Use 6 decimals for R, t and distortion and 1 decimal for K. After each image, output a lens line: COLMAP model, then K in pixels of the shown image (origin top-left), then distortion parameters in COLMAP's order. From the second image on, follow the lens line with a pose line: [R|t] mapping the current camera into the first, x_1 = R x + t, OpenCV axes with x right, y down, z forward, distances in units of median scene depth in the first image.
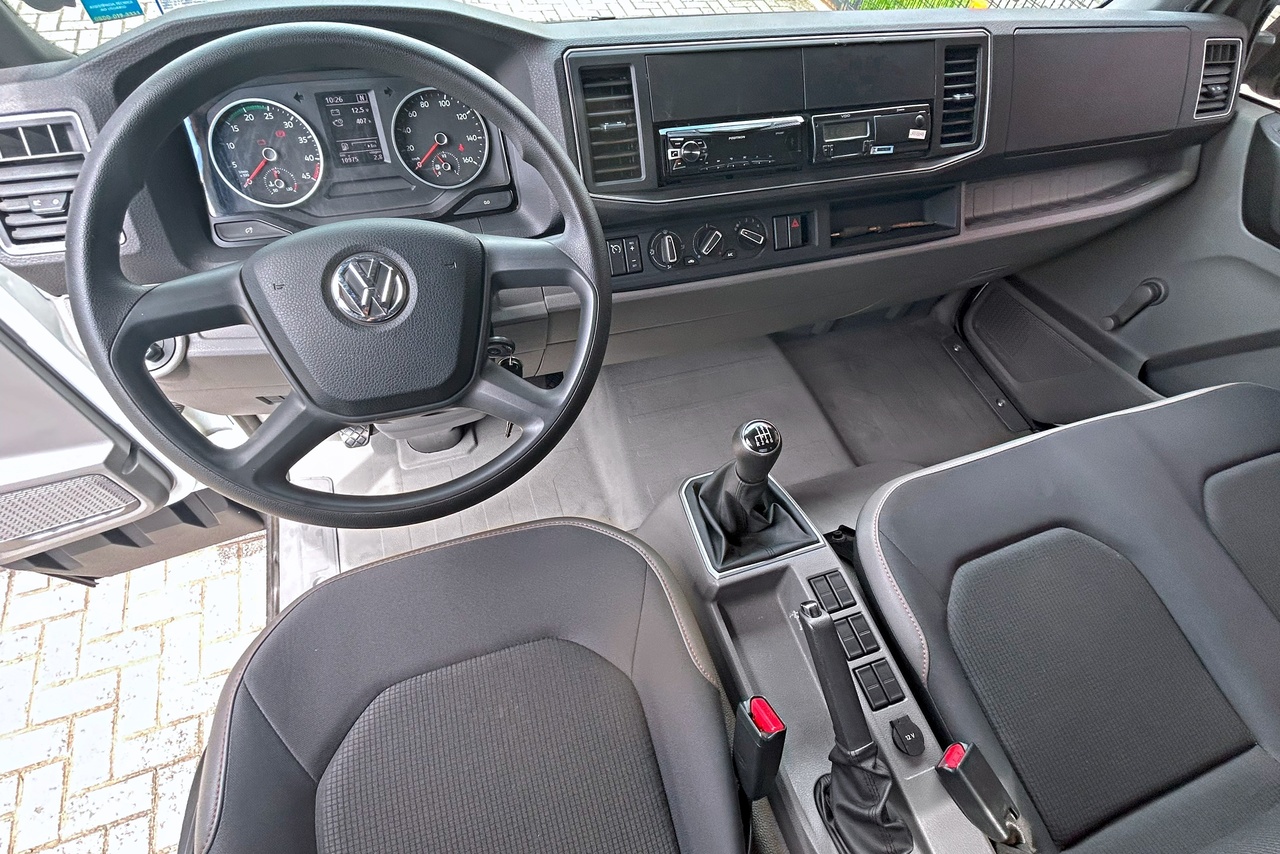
lens RADIAL K [[576.8, 0, 642.7], [0, 576.8, 425.1], [0, 0, 1]] dist [0.003102, 0.001581]
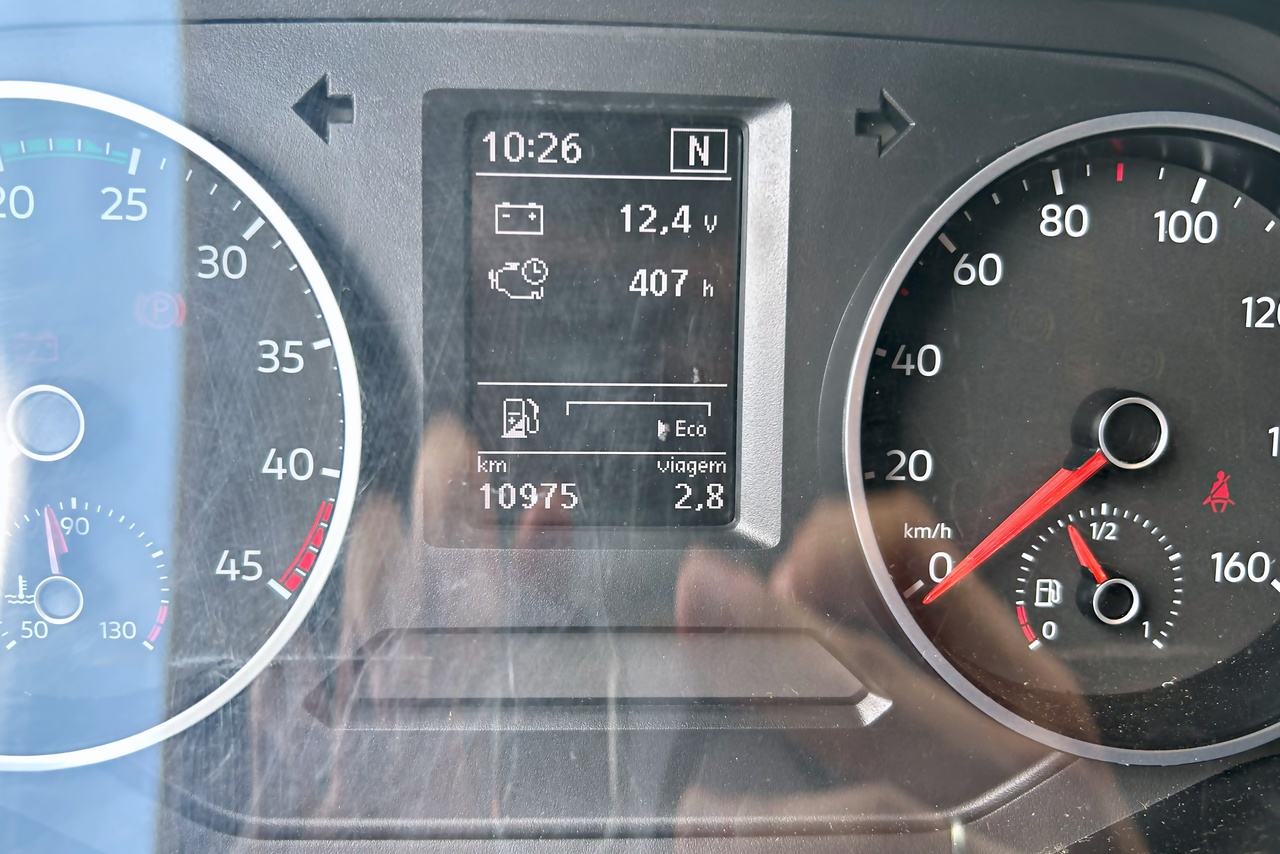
lens RADIAL K [[977.2, 0, 640.4], [0, 977.2, 423.8], [0, 0, 1]] dist [0.030693, -0.026592]
pose [[0.962047, 0.139929, -0.234276, -0.390935], [-0.202836, 0.940995, -0.270900, -0.384719], [0.182546, 0.308138, 0.933664, 0.704604]]
